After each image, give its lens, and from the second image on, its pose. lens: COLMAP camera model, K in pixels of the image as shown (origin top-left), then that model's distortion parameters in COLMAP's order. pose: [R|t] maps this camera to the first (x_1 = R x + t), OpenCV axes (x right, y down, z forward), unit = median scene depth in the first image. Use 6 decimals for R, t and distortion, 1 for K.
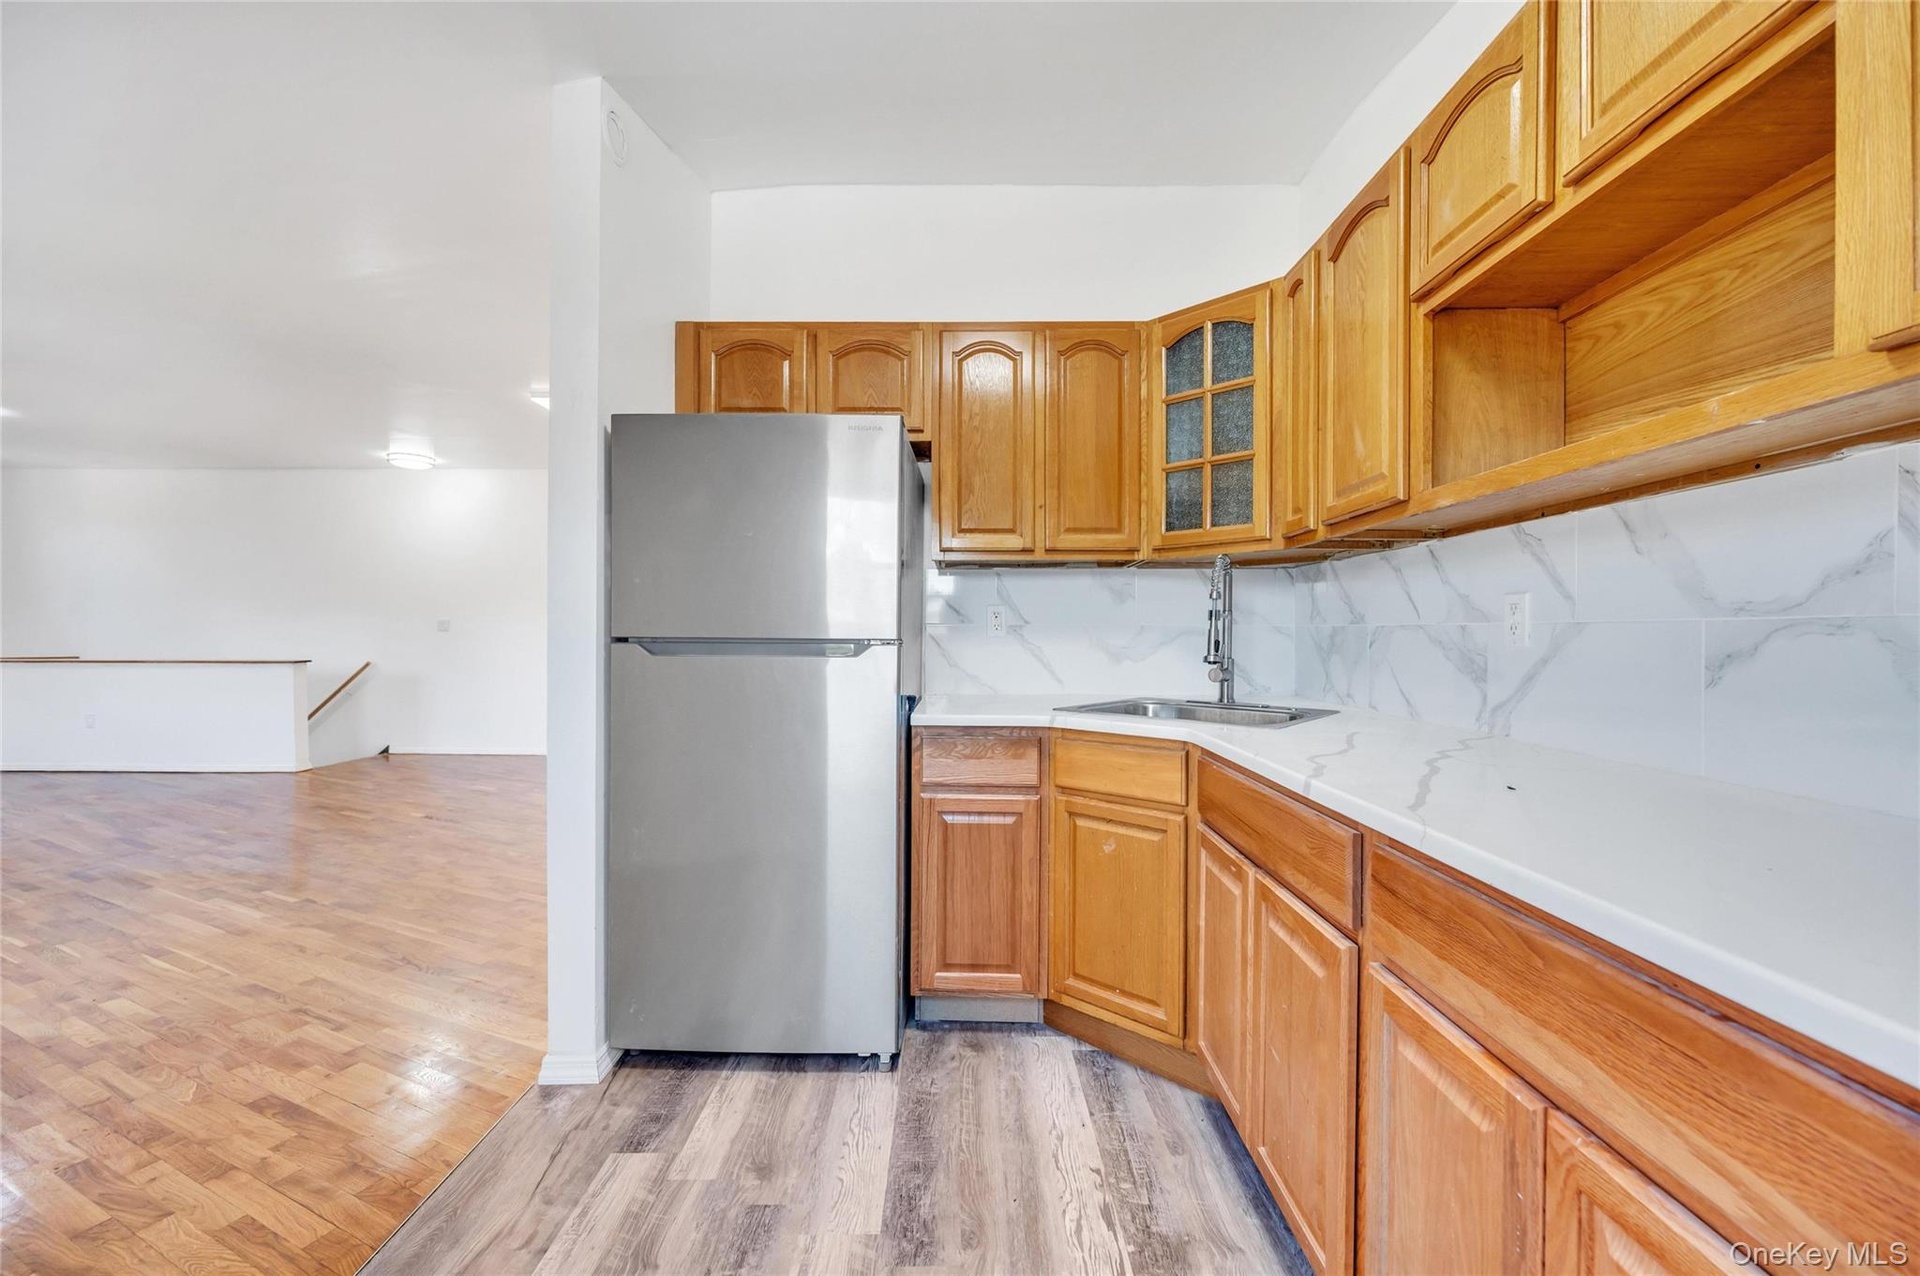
lens RADIAL K [[759.8, 0, 960.6], [0, 759.8, 638.9], [0, 0, 1]] dist [0.012481, -0.001074]
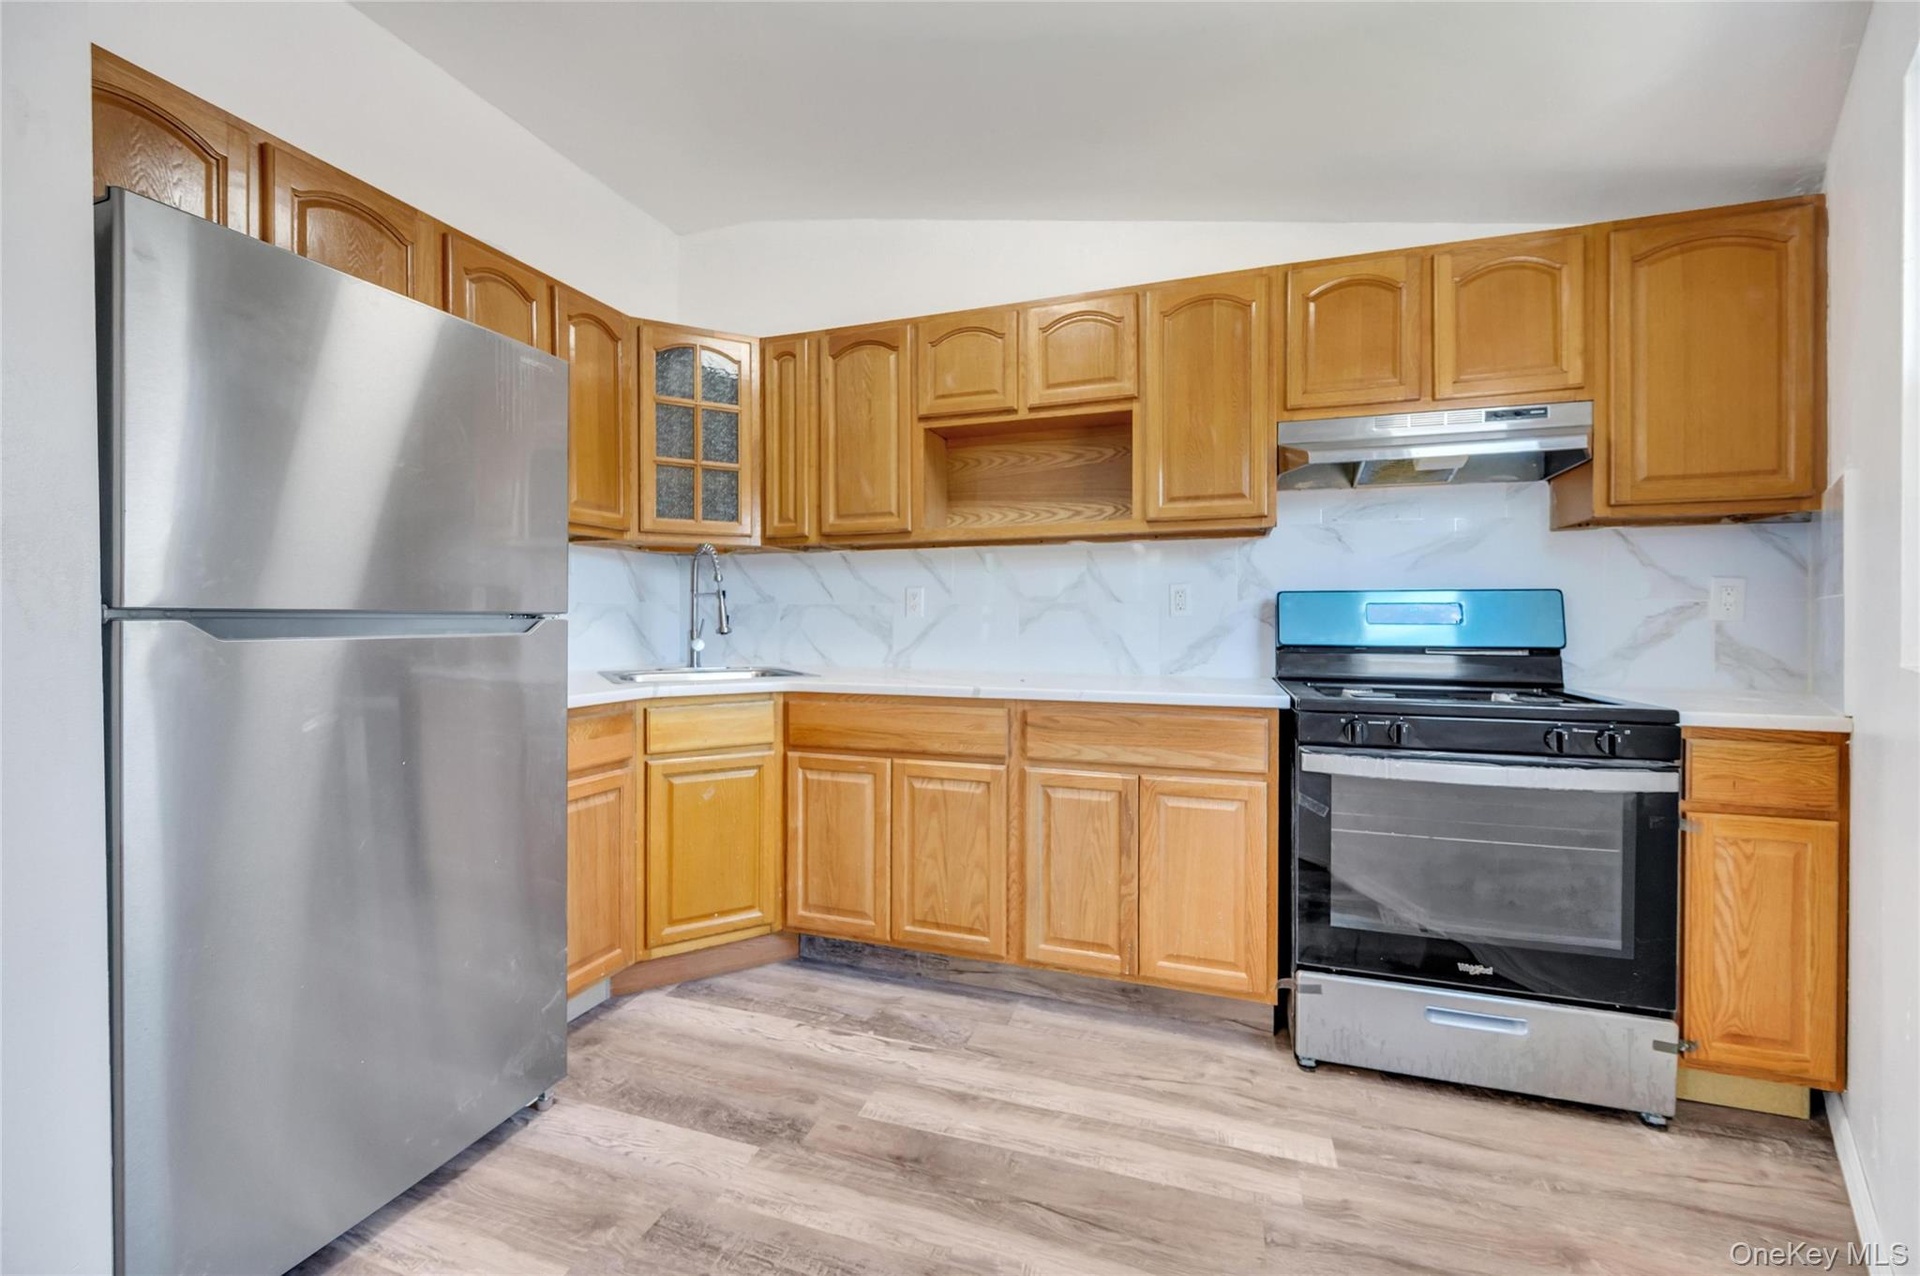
lens RADIAL K [[759.8, 0, 964.9], [0, 759.8, 625.2], [0, 0, 1]] dist [0.012481, -0.001074]
pose [[0.312810, -0.012766, 0.949730, -0.882252], [0.006749, 0.999914, 0.011218, 0.008990], [-0.949792, 0.002901, 0.312869, 0.309175]]
